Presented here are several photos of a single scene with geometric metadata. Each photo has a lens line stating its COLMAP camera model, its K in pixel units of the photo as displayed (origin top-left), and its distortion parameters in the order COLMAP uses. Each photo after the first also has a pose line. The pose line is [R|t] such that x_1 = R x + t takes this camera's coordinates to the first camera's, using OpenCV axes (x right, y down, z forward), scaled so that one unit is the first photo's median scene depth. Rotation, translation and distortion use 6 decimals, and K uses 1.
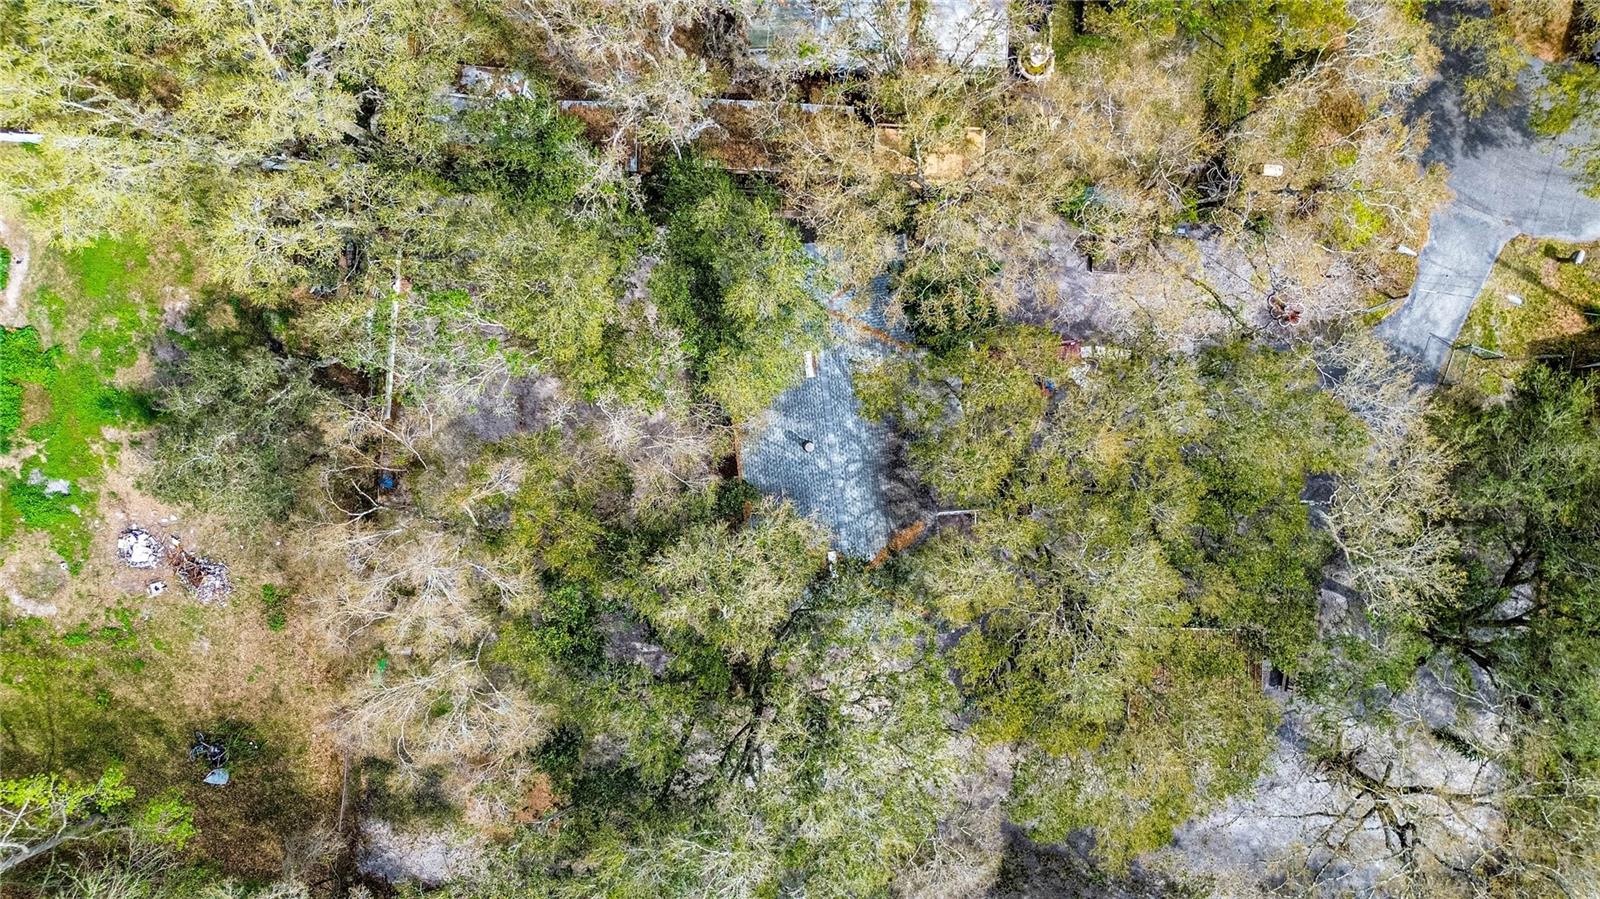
lens RADIAL K [[1160.0, 0, 811.6], [0, 1160.0, 450.1], [0, 0, 1]] dist [0.092782, -0.077985]
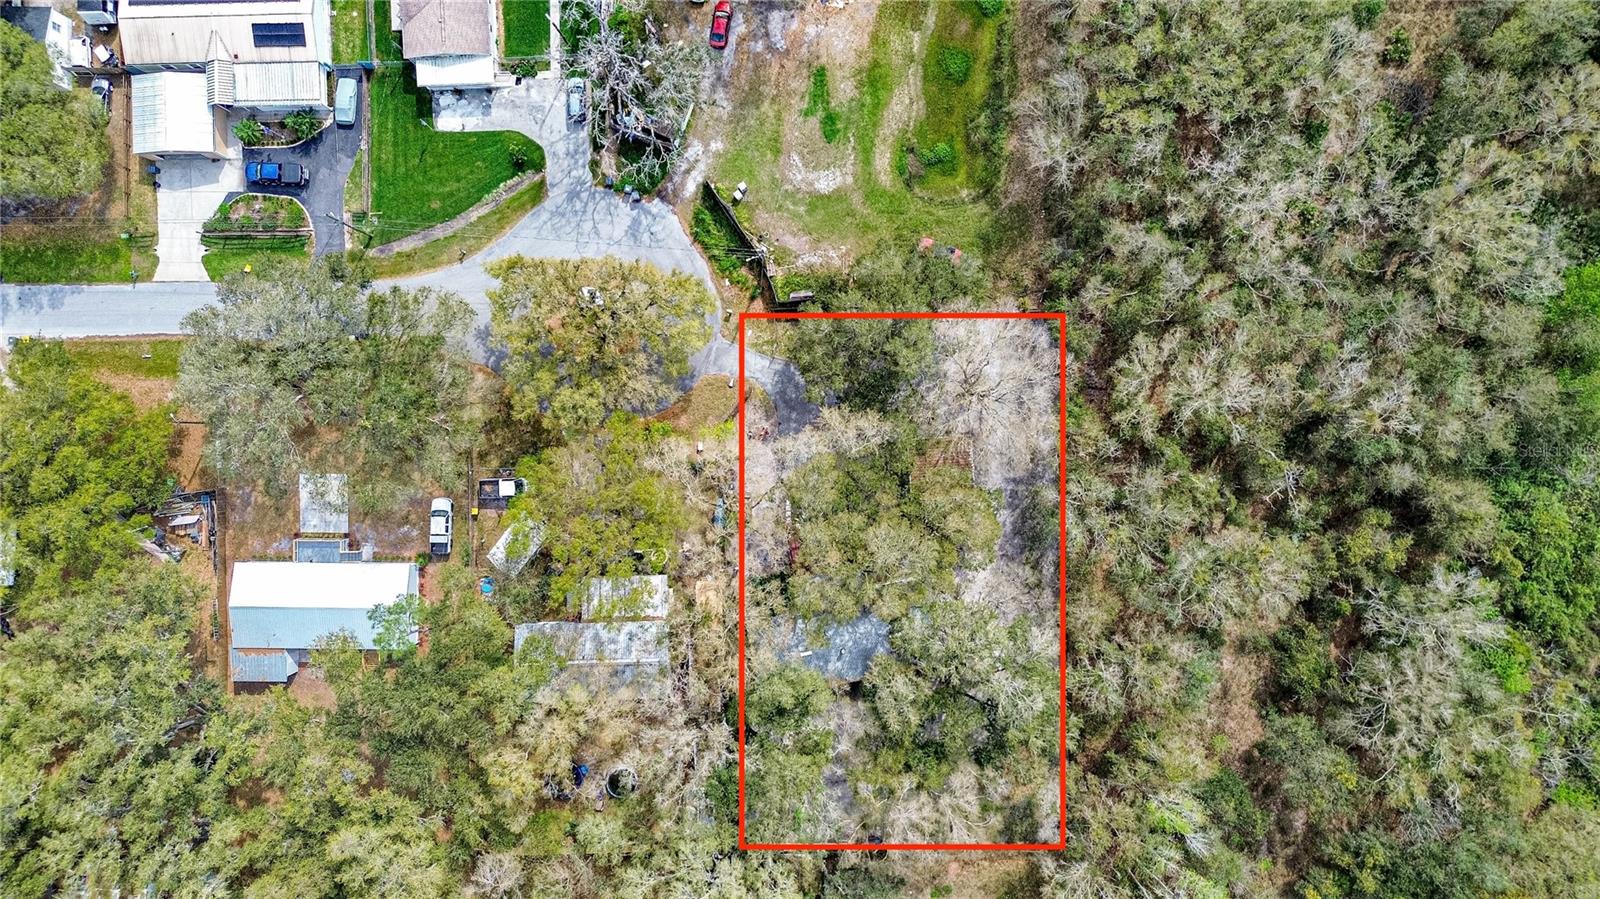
lens RADIAL K [[1160.0, 0, 811.6], [0, 1160.0, 450.1], [0, 0, 1]] dist [0.092782, -0.077985]
pose [[-0.085990, -0.996125, 0.018484, 0.347269], [0.995819, -0.086508, -0.029338, 0.035374], [0.030824, 0.015884, 0.999399, -1.235103]]
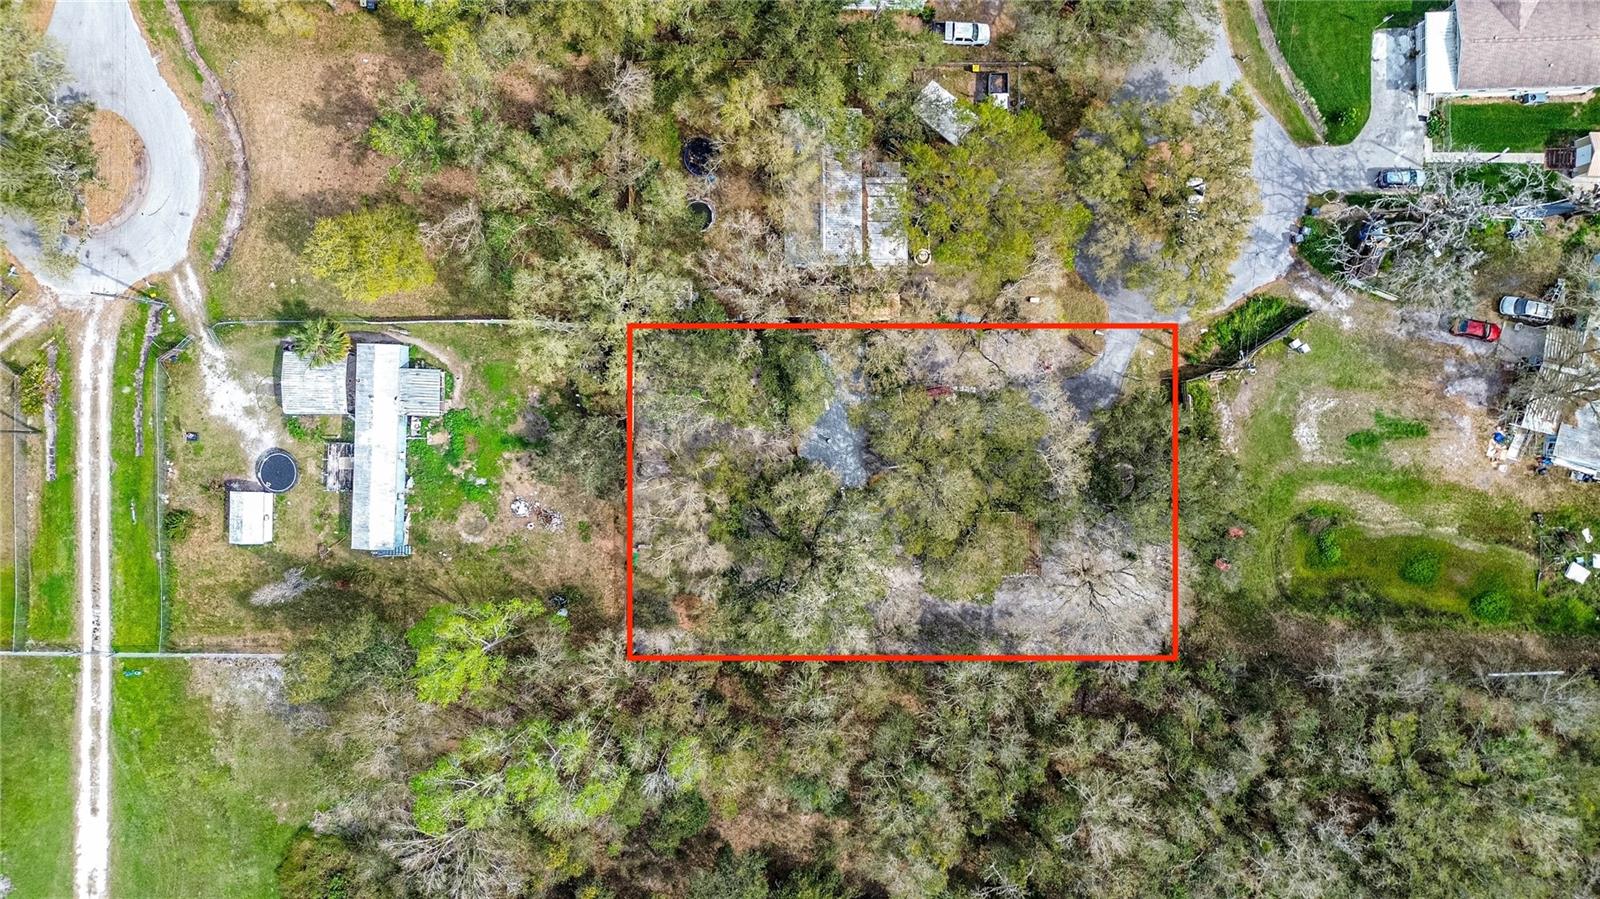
lens RADIAL K [[1160.0, 0, 811.6], [0, 1160.0, 450.1], [0, 0, 1]] dist [0.092782, -0.077985]
pose [[0.998009, -0.062678, -0.007040, -0.021318], [0.062678, 0.998034, -0.000150, 0.012909], [0.007035, -0.000292, 0.999975, -1.219068]]
